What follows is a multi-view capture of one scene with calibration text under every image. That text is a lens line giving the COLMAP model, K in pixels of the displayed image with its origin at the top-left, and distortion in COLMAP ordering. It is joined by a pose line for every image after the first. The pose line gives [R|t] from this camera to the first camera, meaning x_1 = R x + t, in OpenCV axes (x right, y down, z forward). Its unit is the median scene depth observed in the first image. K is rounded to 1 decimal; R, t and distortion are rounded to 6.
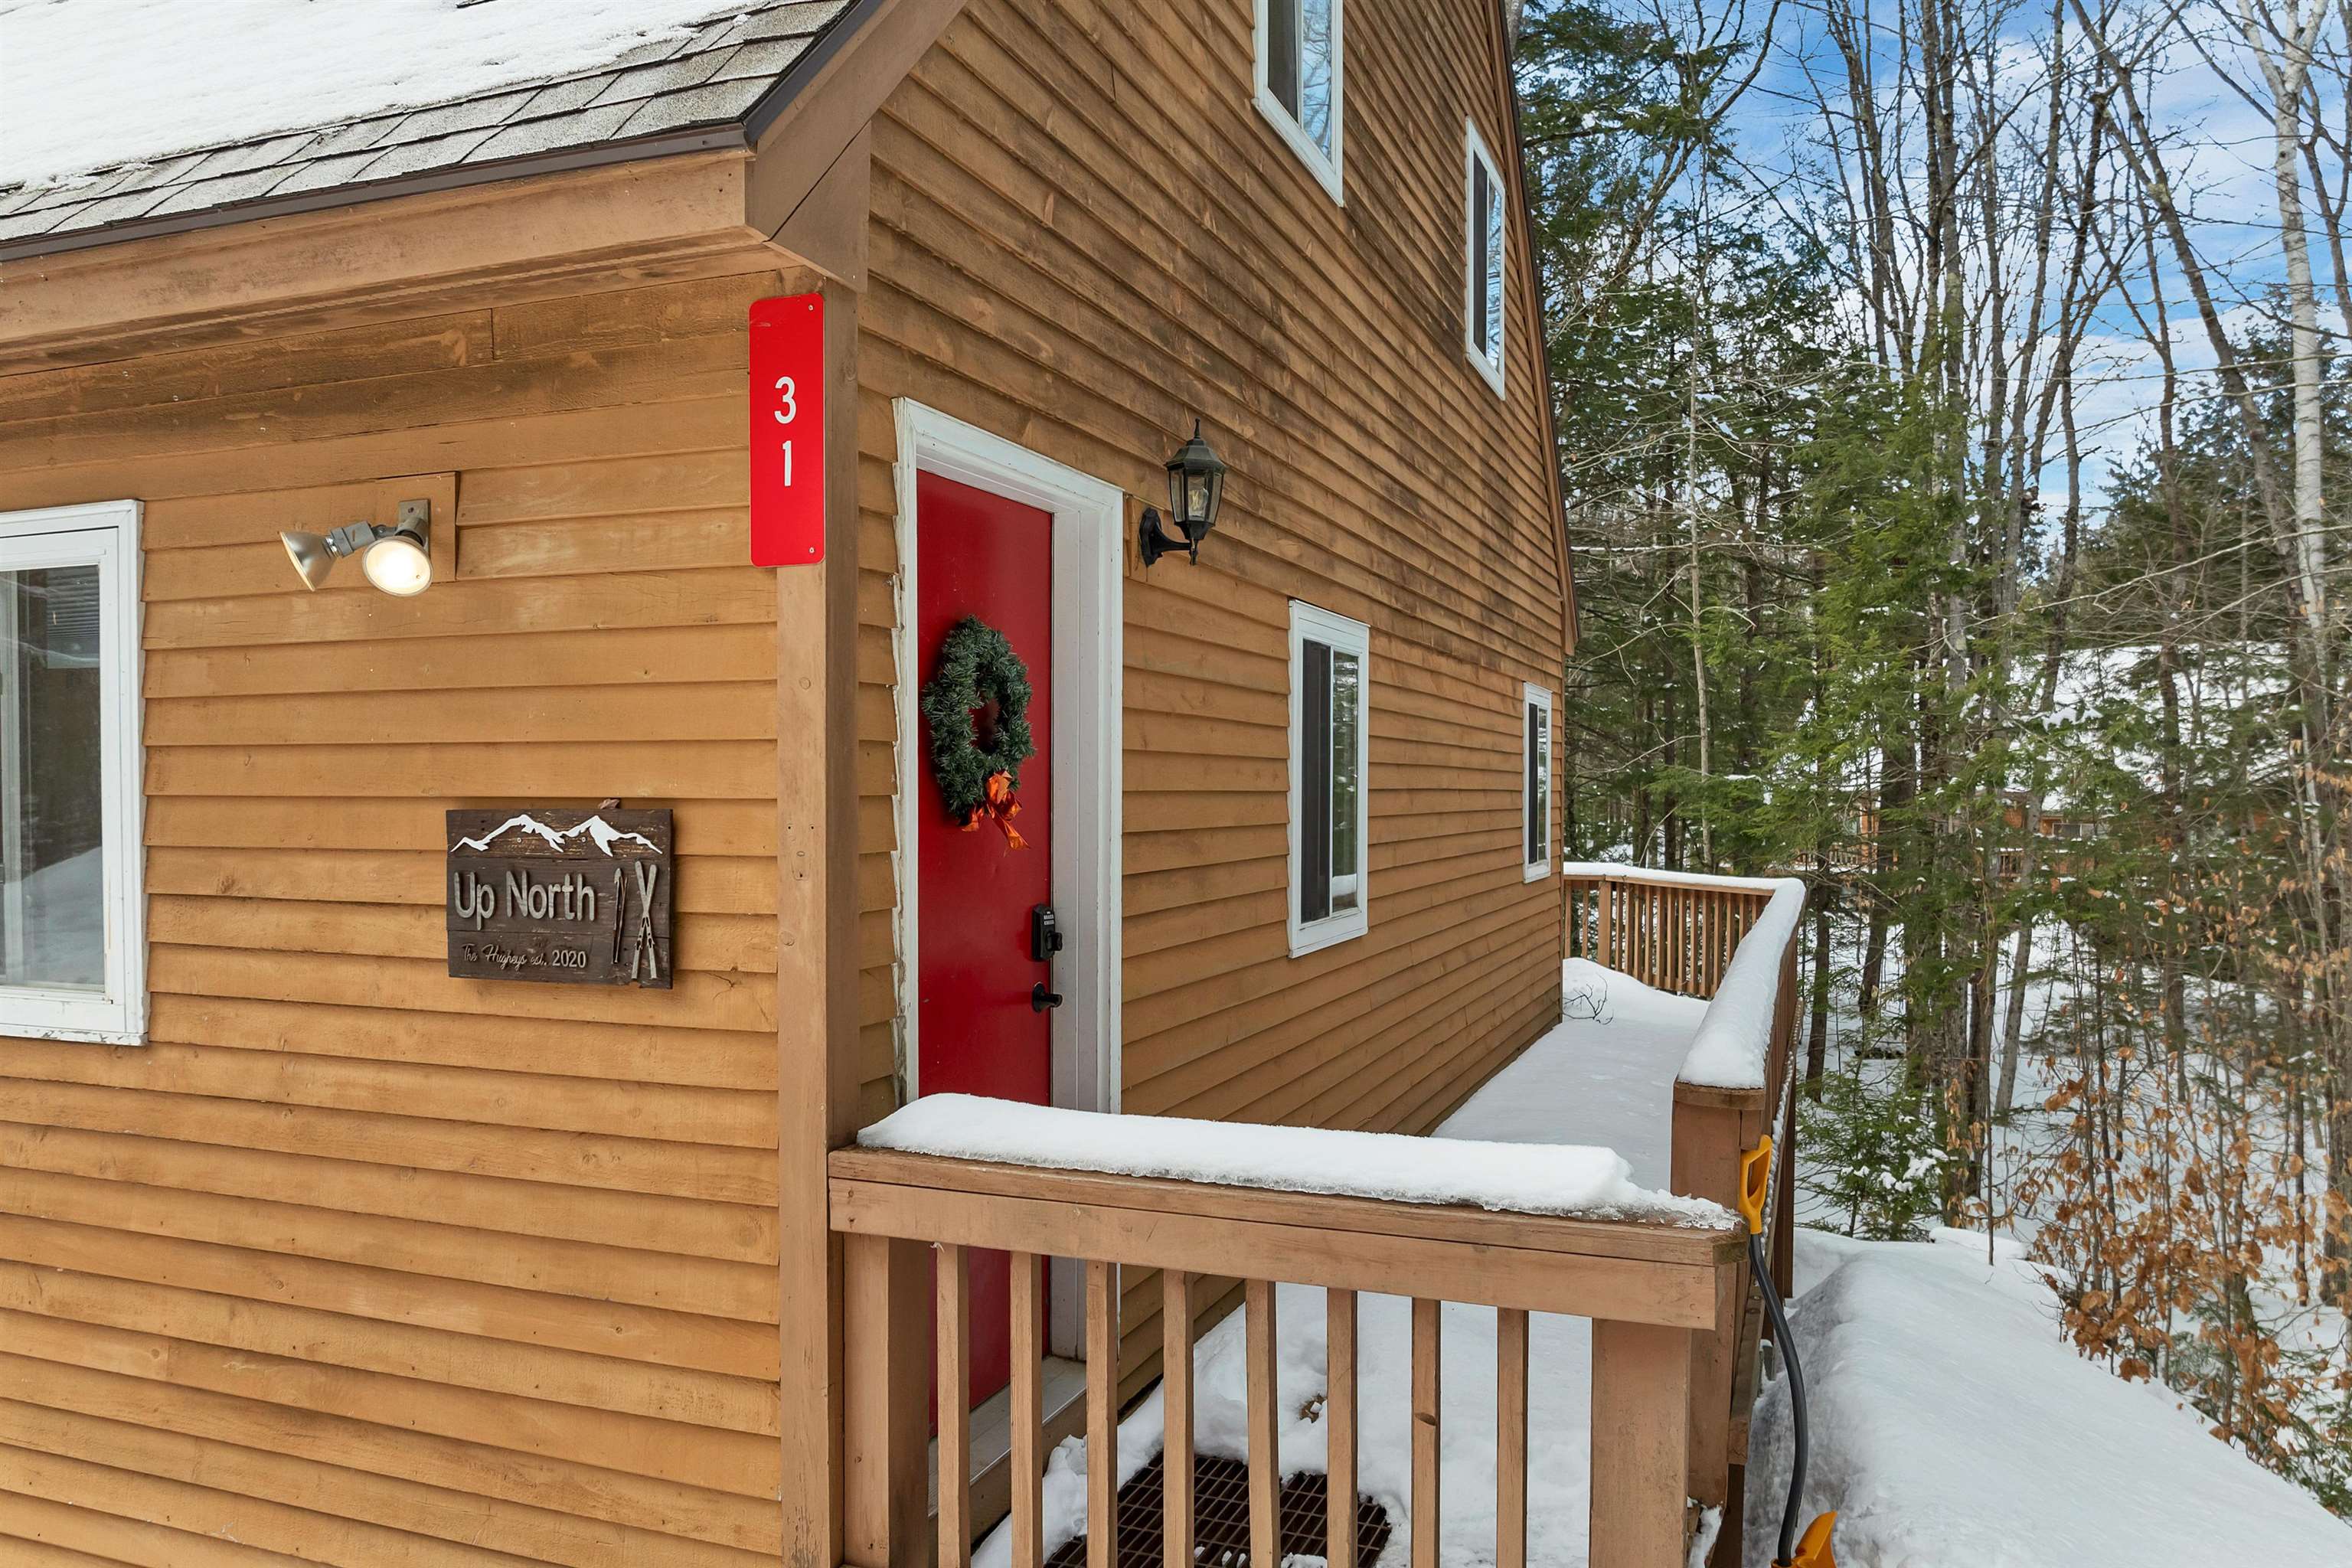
lens RADIAL K [[1706.5, 0, 1177.9], [0, 1706.5, 816.6], [0, 0, 1]] dist [-0.057419, 0.029713]
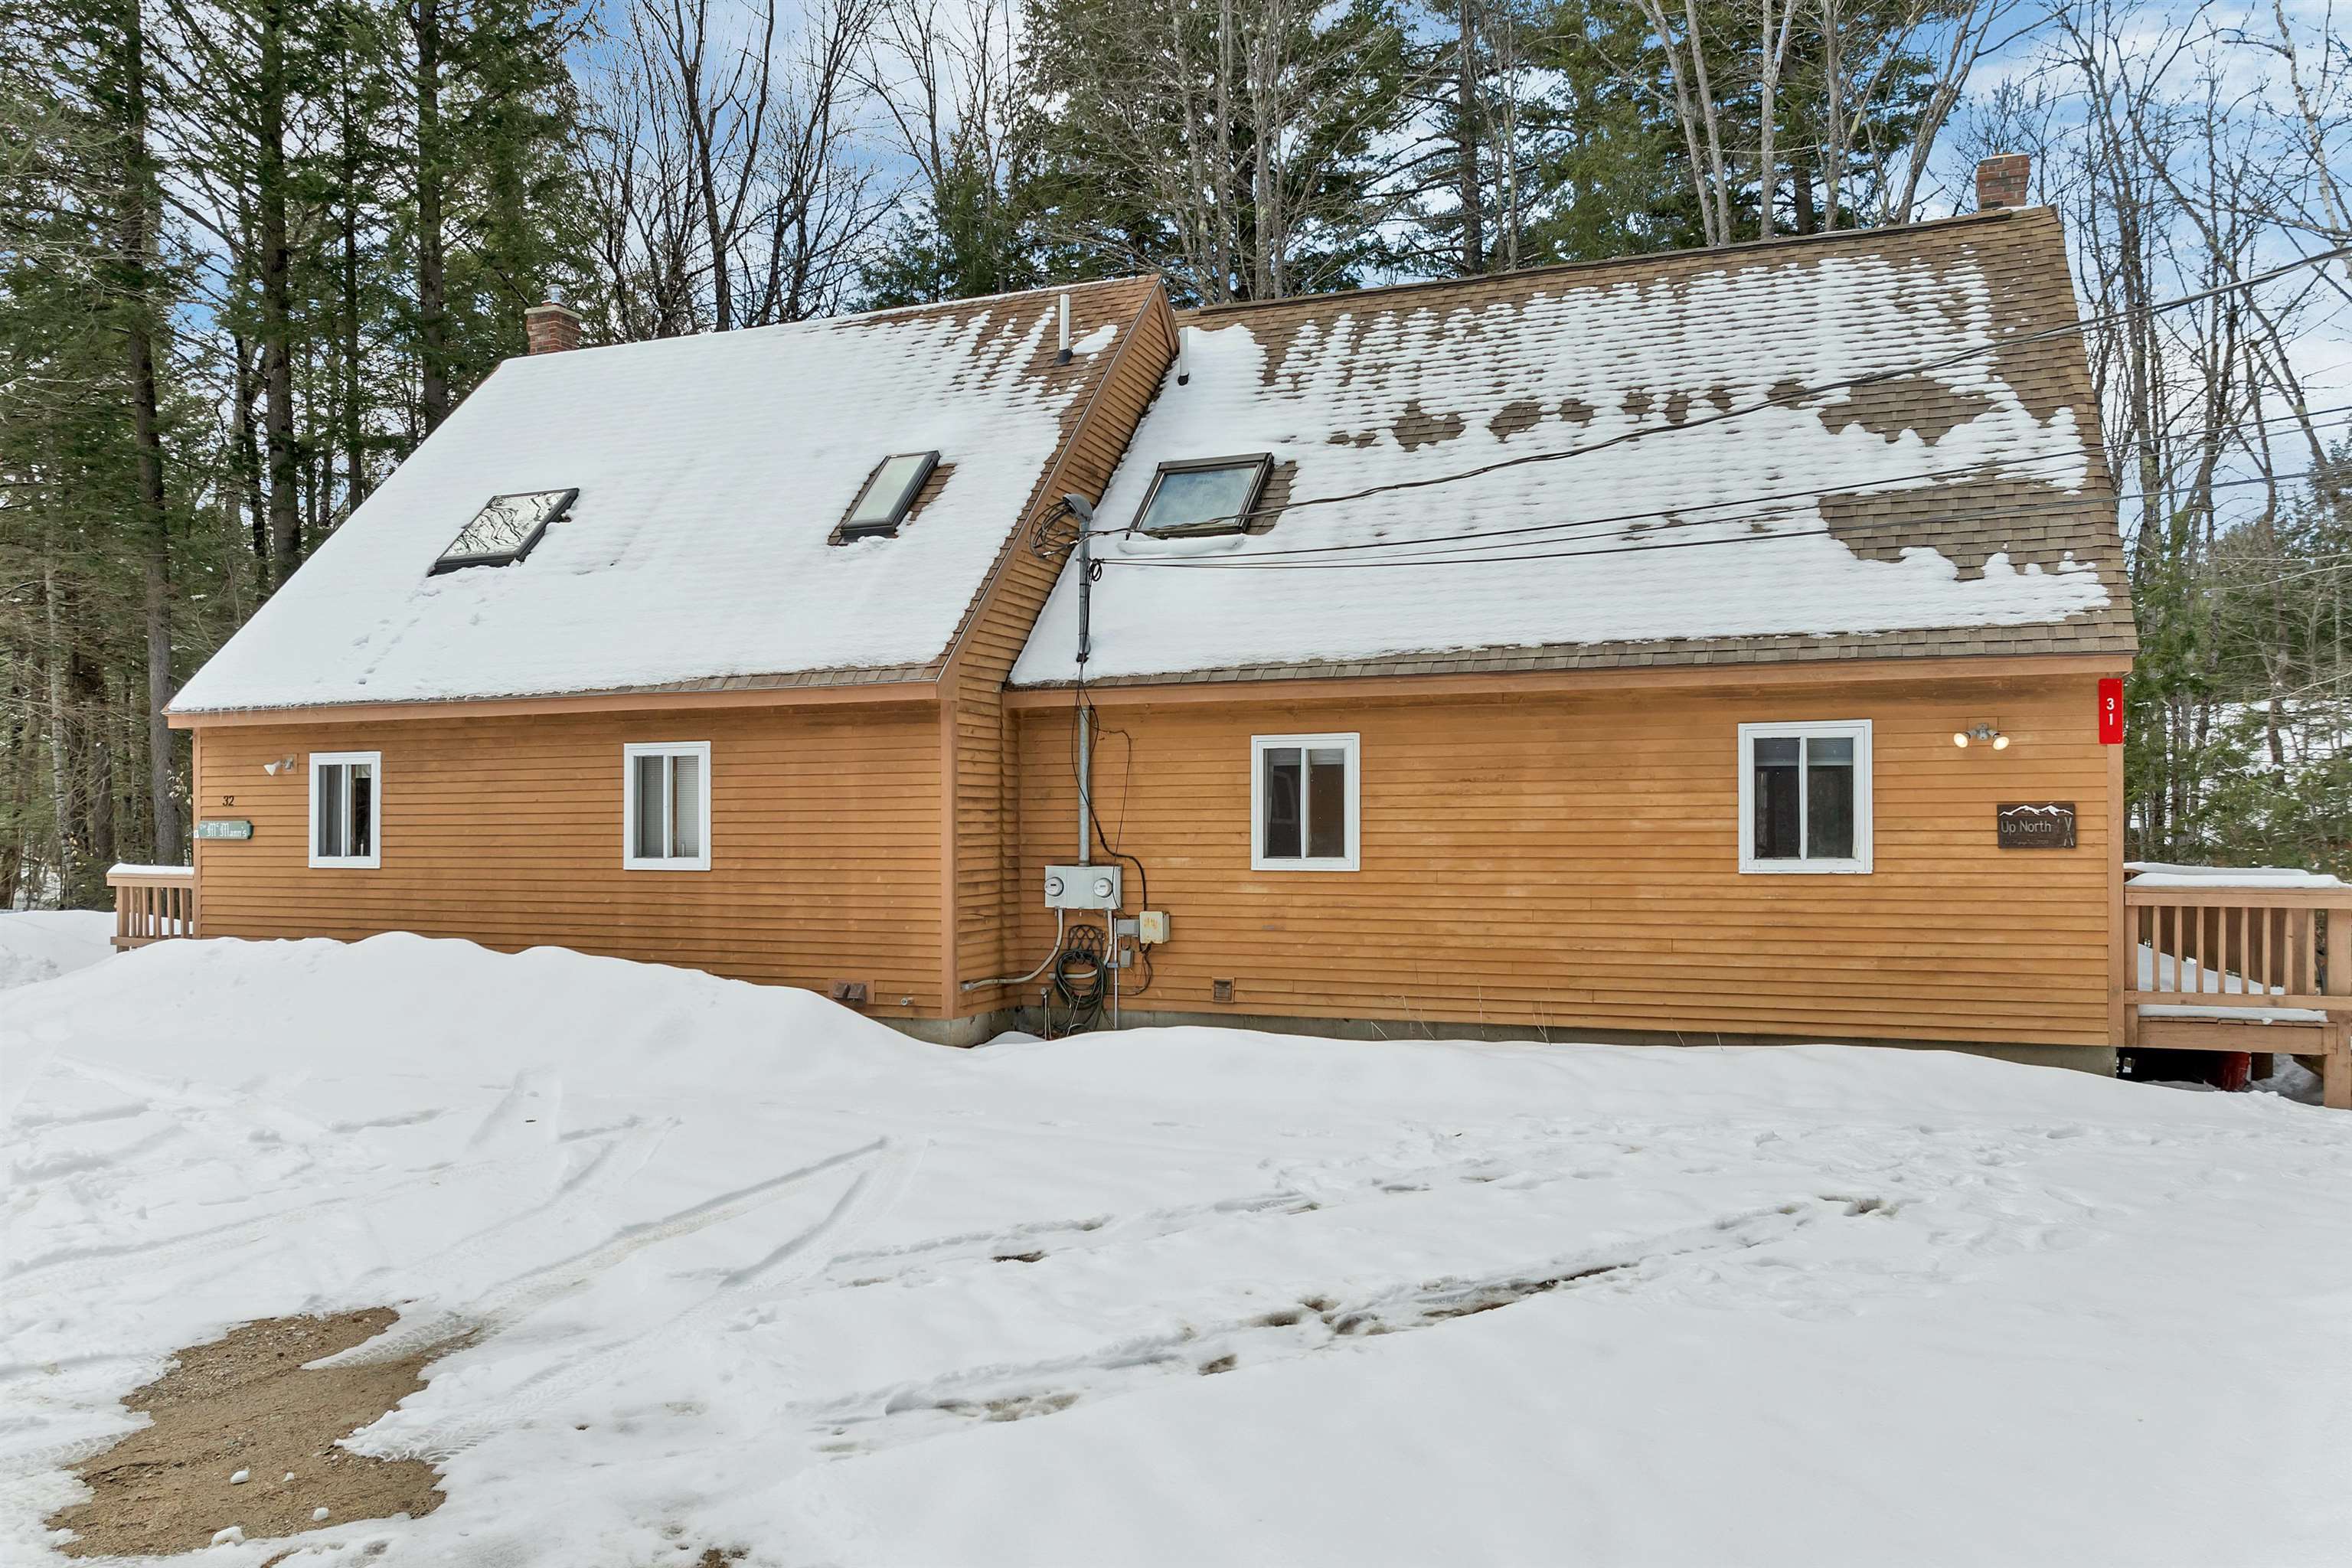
lens RADIAL K [[1706.5, 0, 1177.9], [0, 1706.5, 816.6], [0, 0, 1]] dist [-0.057419, 0.029713]
pose [[0.999782, -0.004162, -0.020441, -2.219039], [0.003600, 0.999617, -0.027424, 0.121401], [0.020548, 0.027344, 0.999415, -2.869069]]
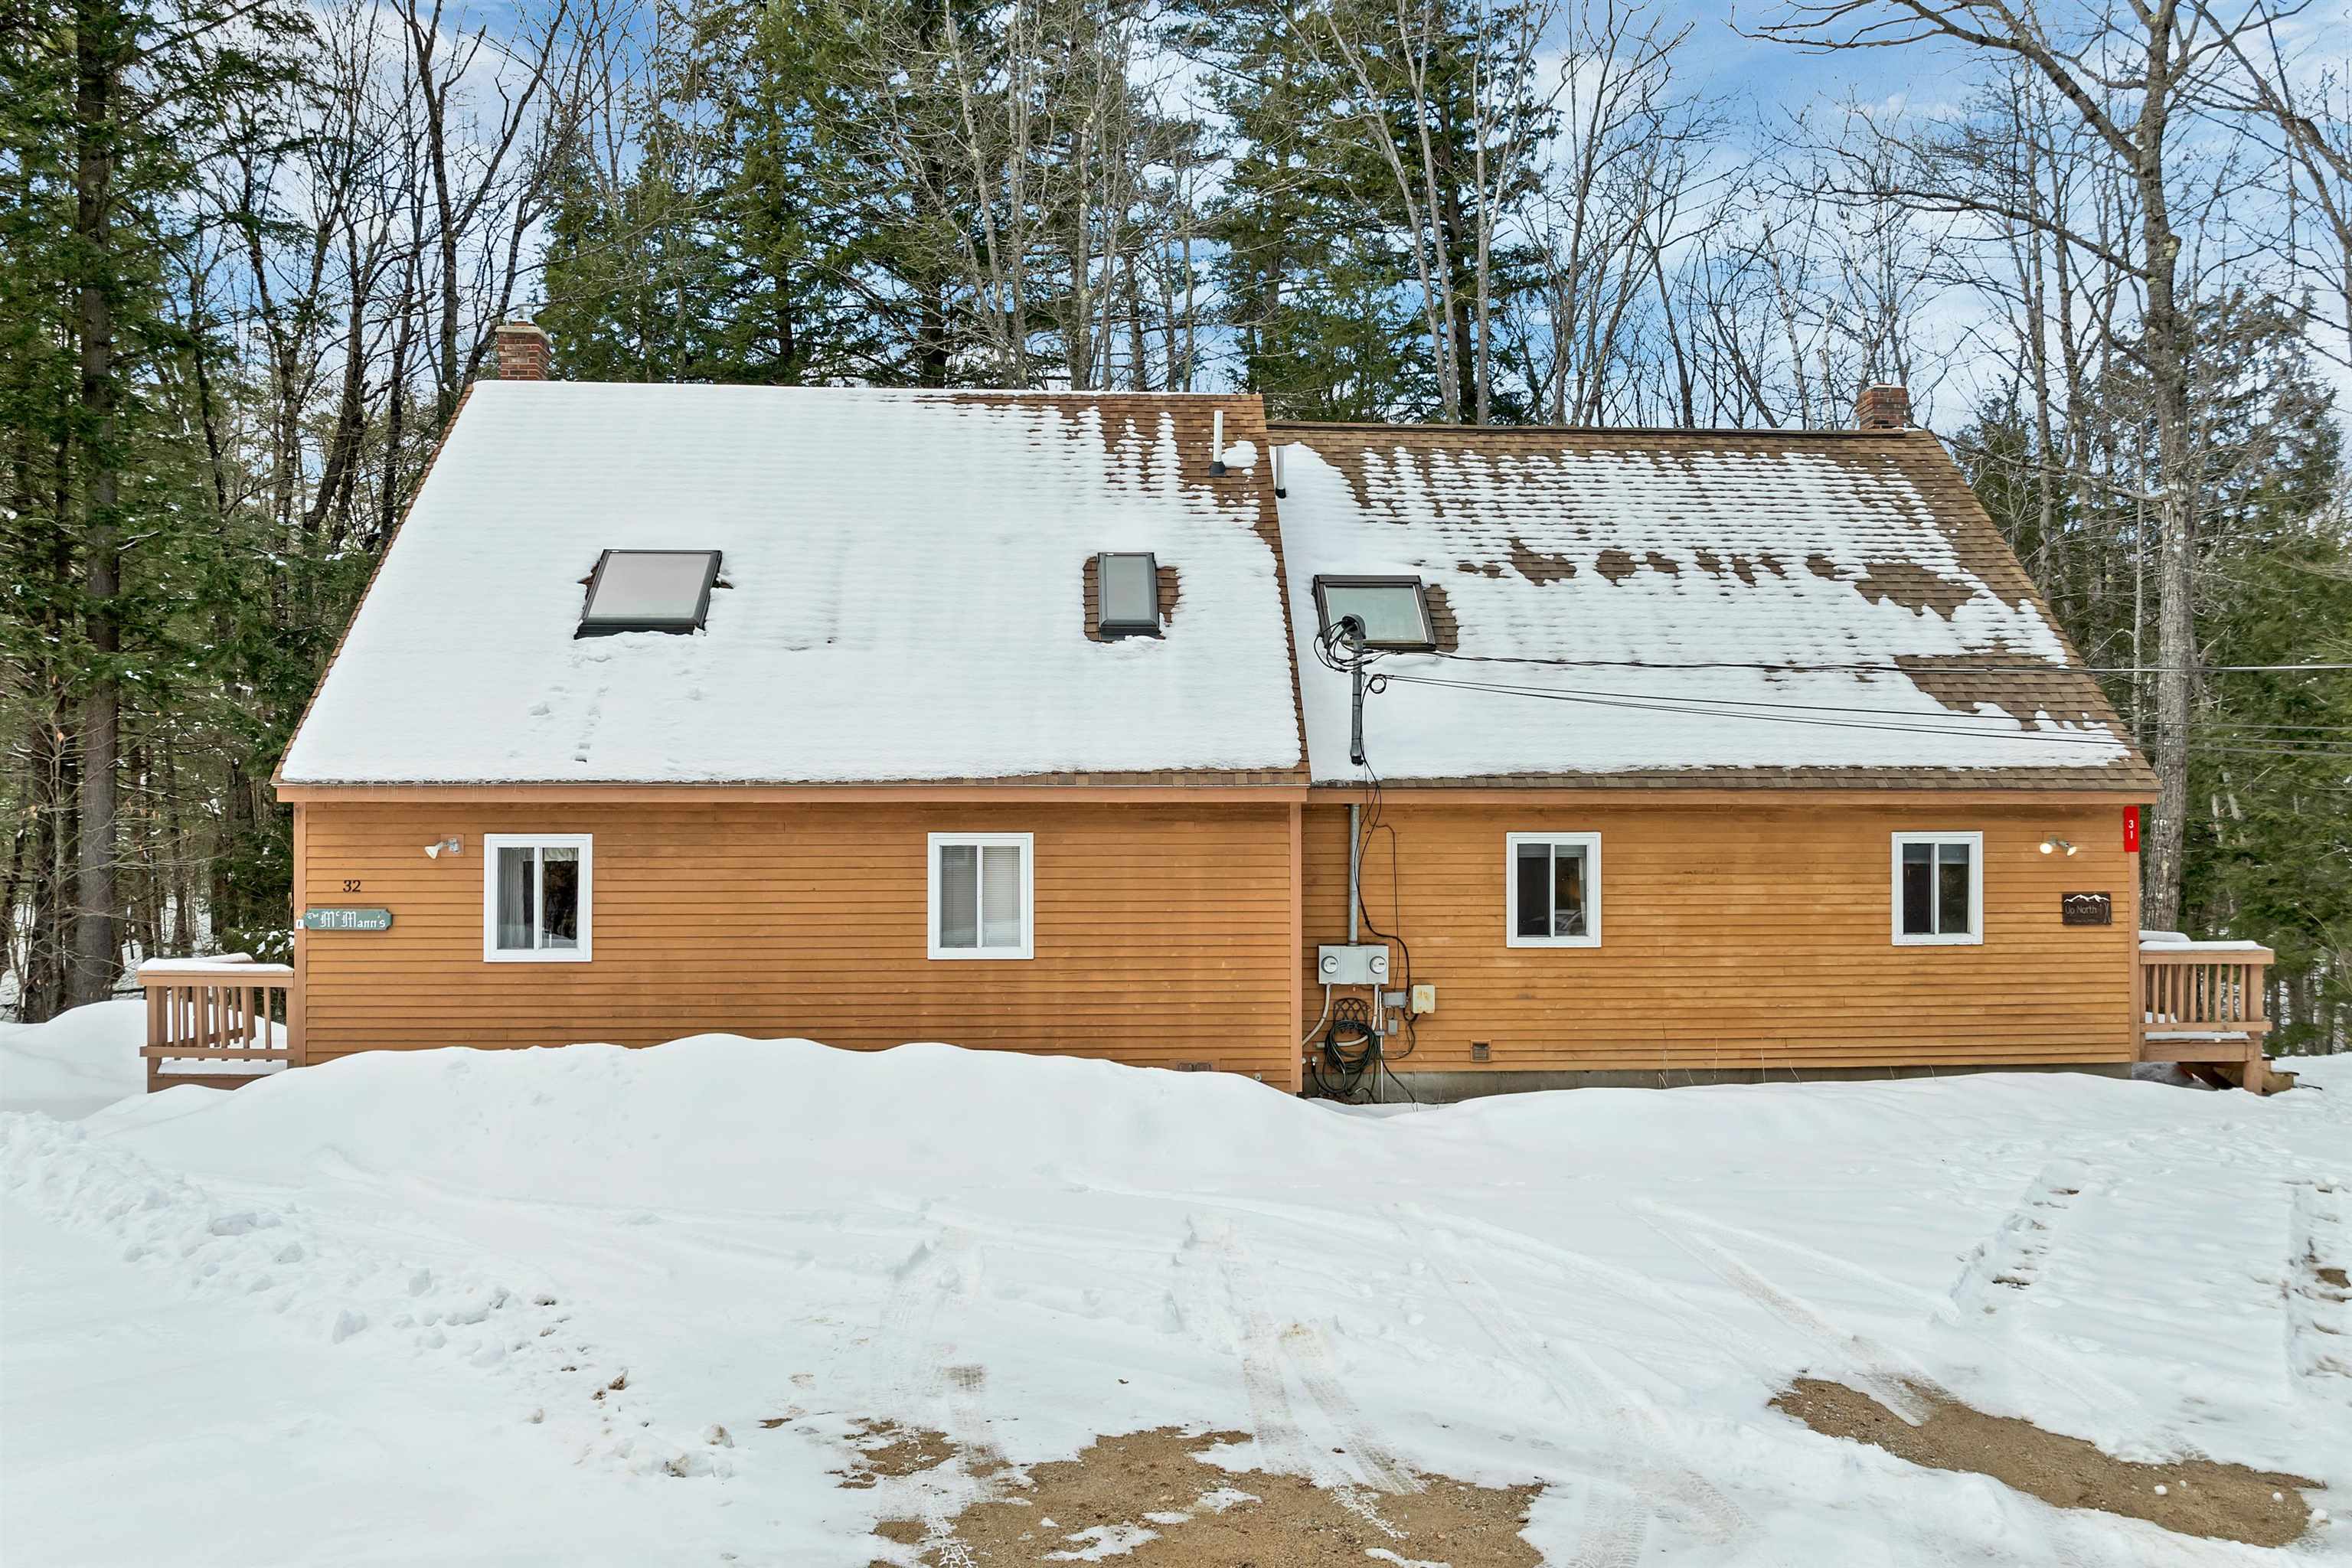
lens RADIAL K [[1706.5, 0, 1177.9], [0, 1706.5, 816.6], [0, 0, 1]] dist [-0.057419, 0.029713]
pose [[0.915530, 0.002761, 0.402241, -5.179600], [0.009726, 0.999532, -0.028996, -0.122845], [-0.402133, 0.030459, 0.915075, -2.783671]]
